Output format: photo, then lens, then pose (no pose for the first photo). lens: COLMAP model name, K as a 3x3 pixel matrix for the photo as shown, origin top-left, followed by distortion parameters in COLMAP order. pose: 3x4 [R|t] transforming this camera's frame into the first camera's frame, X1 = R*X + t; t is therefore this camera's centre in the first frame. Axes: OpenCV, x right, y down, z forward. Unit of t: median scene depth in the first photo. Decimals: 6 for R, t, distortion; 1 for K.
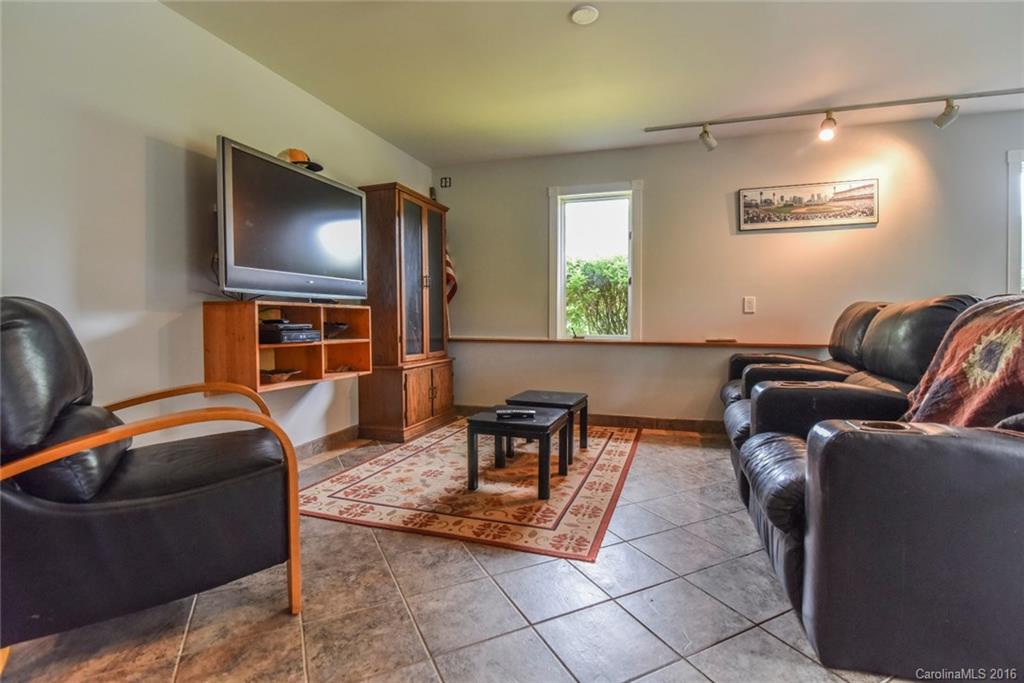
lens RADIAL K [[453.5, 0, 531.9], [0, 453.5, 325.2], [0, 0, 1]] dist [-0.014323, -0.000168]
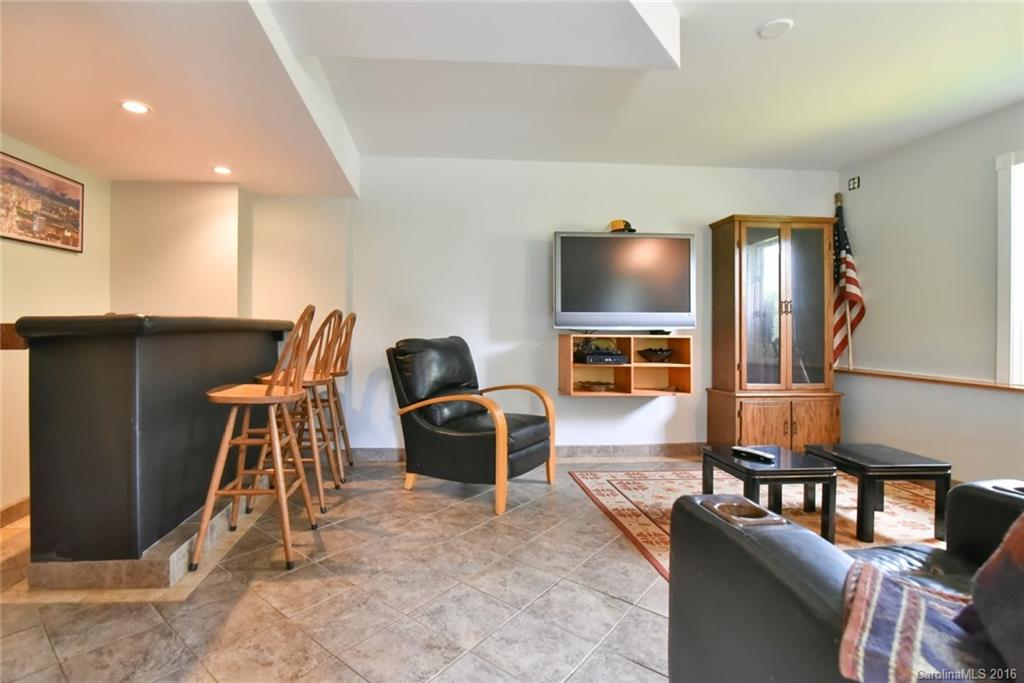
lens RADIAL K [[477.3, 0, 509.2], [0, 477.3, 333.0], [0, 0, 1]] dist [-0.015999, 0.000060]
pose [[0.452469, 0.012469, -0.891693, 0.586136], [-0.024868, 0.999690, 0.001360, -0.046401], [0.891434, 0.021560, 0.452638, 0.075730]]
